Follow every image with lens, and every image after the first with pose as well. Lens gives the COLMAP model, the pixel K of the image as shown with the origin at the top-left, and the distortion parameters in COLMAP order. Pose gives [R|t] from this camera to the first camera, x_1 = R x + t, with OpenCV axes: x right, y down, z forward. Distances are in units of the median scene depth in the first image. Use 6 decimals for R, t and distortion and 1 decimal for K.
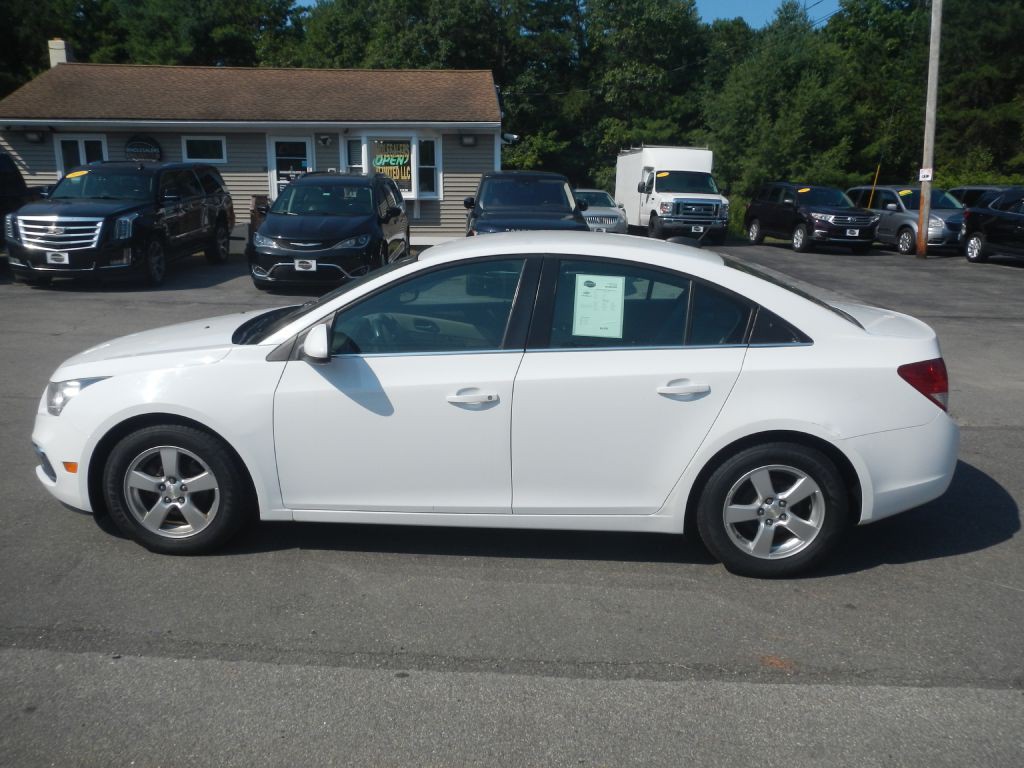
lens RADIAL K [[848.3, 0, 519.1], [0, 848.3, 384.7], [0, 0, 1]] dist [0.005923, -0.007866]
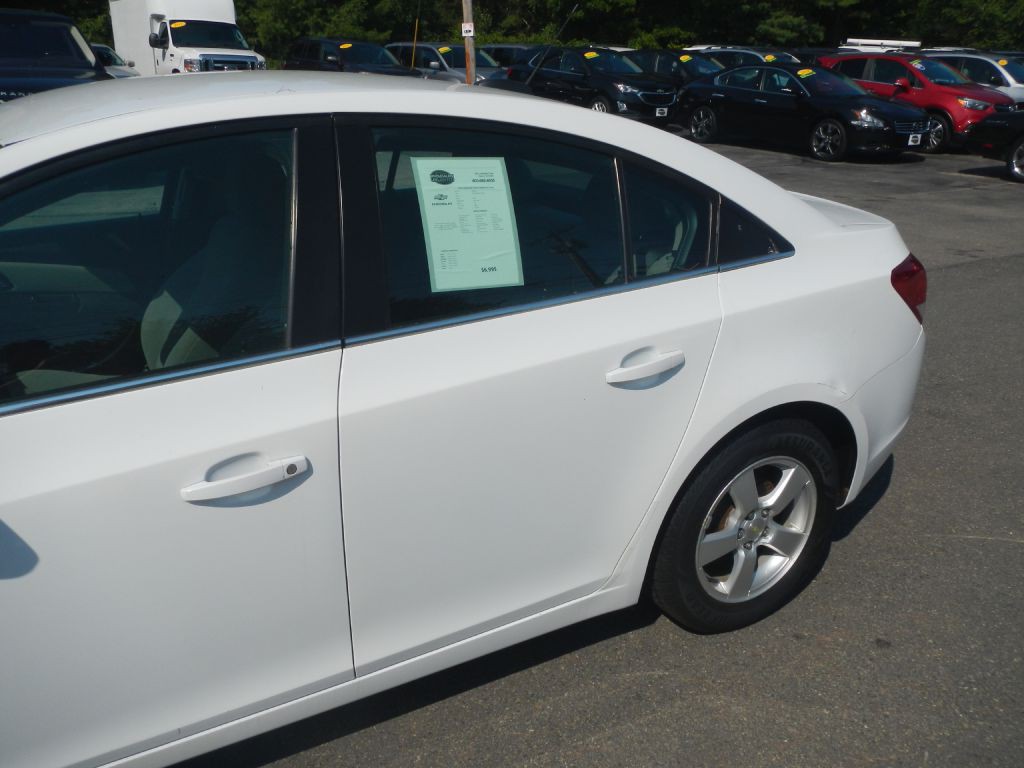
lens RADIAL K [[831.2, 0, 517.7], [0, 831.2, 386.8], [0, 0, 1]] dist [0.003980, -0.007493]
pose [[0.844939, -0.193949, 0.498459, -0.029052], [0.114307, 0.975887, 0.185954, -0.018790], [-0.522505, -0.100142, 0.846735, 0.125620]]
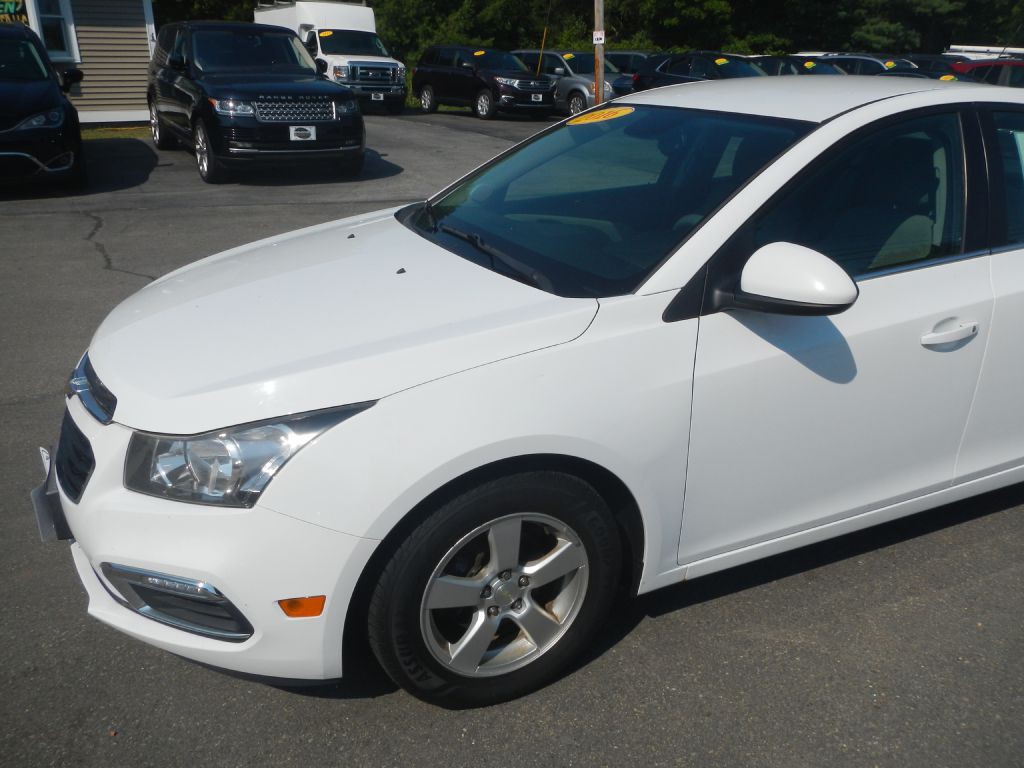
lens RADIAL K [[841.6, 0, 517.2], [0, 841.6, 386.1], [0, 0, 1]] dist [-0.003677, -0.007187]
pose [[0.876556, -0.170335, 0.450151, -0.136942], [0.103603, 0.980132, 0.169135, -0.018914], [-0.470017, -0.101619, 0.876788, 0.124442]]
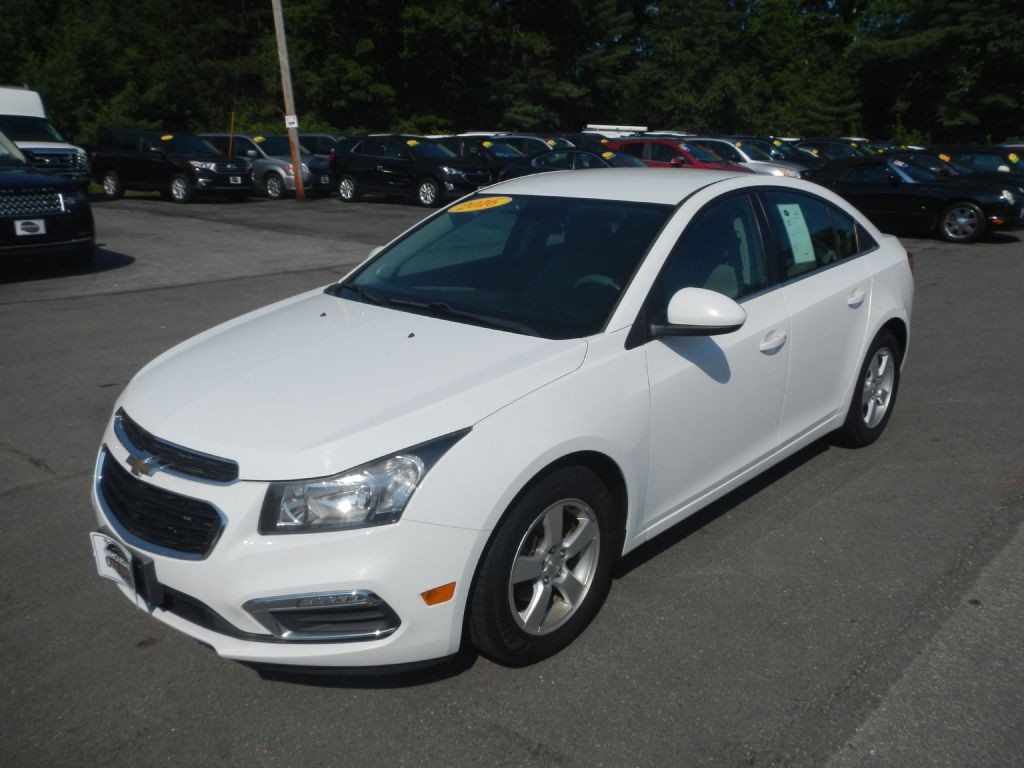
lens RADIAL K [[841.6, 0, 517.2], [0, 841.6, 386.1], [0, 0, 1]] dist [-0.003677, -0.007187]
pose [[0.629508, -0.224037, 0.743994, -0.201065], [0.179776, 0.973543, 0.141048, -0.025791], [-0.755910, 0.044961, 0.653130, 0.127760]]
